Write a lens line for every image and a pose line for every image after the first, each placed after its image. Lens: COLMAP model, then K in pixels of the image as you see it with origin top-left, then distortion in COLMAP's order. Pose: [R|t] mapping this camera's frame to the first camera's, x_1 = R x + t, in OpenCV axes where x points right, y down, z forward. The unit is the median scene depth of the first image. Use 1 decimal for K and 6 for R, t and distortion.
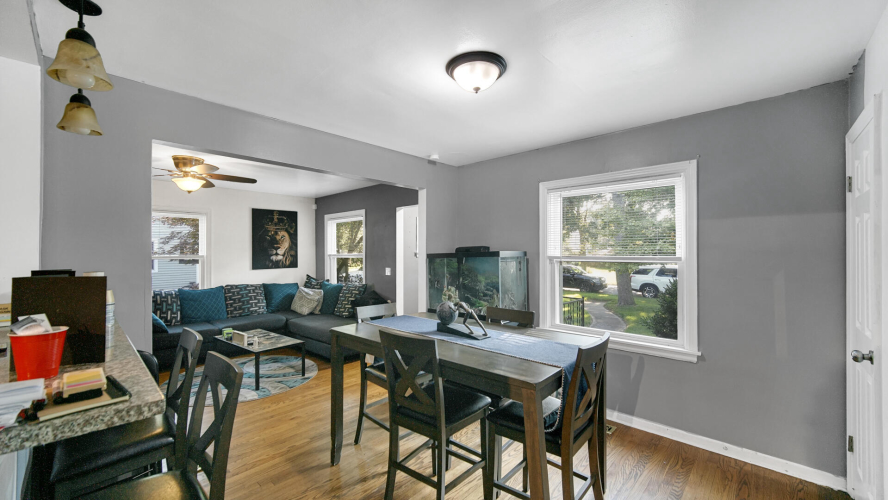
lens RADIAL K [[349.7, 0, 440.1], [0, 349.7, 251.9], [0, 0, 1]] dist [0.000543, -0.000370]
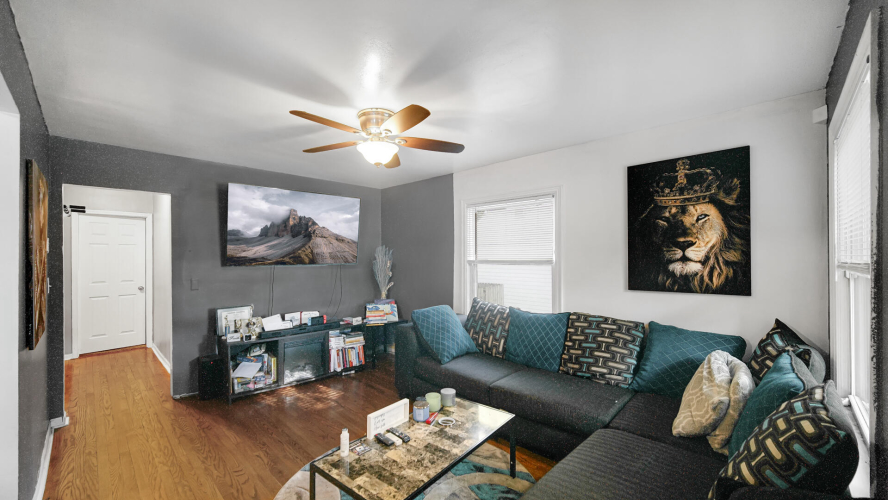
lens RADIAL K [[349.7, 0, 438.1], [0, 349.7, 256.0], [0, 0, 1]] dist [0.000543, -0.000370]
pose [[-0.021560, 0.001715, -0.999766, -0.031608], [0.003347, 0.999993, 0.001643, 0.000610], [0.999762, -0.003310, -0.021565, 0.737395]]
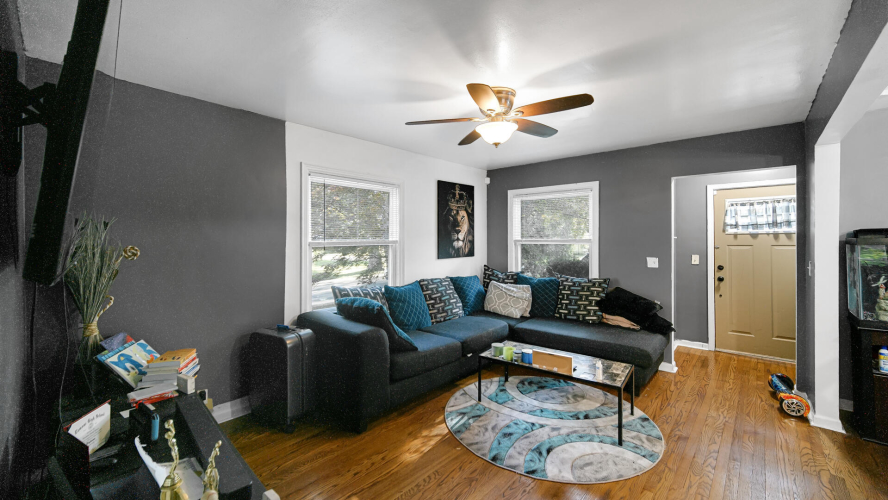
lens RADIAL K [[349.7, 0, 439.5], [0, 349.7, 242.5], [0, 0, 1]] dist [0.000543, -0.000370]
pose [[0.999745, 0.003034, 0.022397, -0.549676], [-0.003319, 0.999914, 0.012692, 0.003707], [-0.022356, -0.012764, 0.999669, 0.221342]]
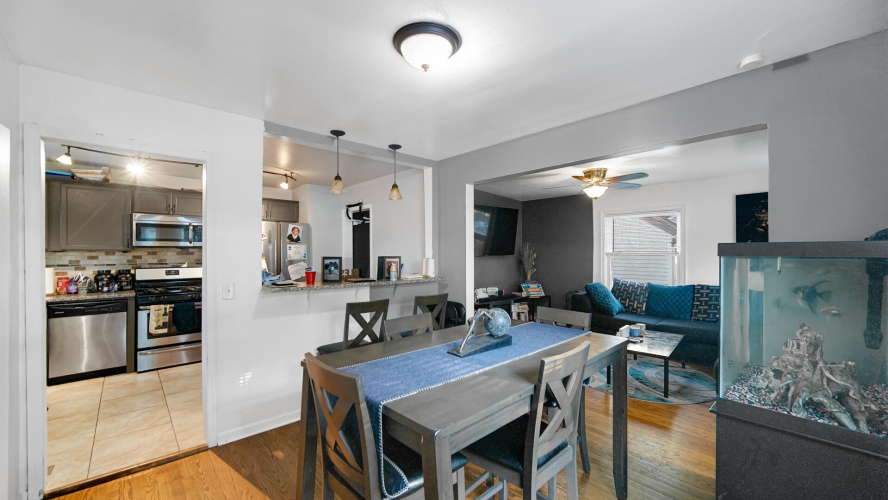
lens RADIAL K [[349.7, 0, 440.7], [0, 349.7, 248.1], [0, 0, 1]] dist [0.000543, -0.000370]
pose [[-0.074003, -0.008057, -0.997225, 0.333674], [0.002492, 0.999963, -0.008264, 0.004578], [0.997255, -0.003097, -0.073980, 0.367383]]
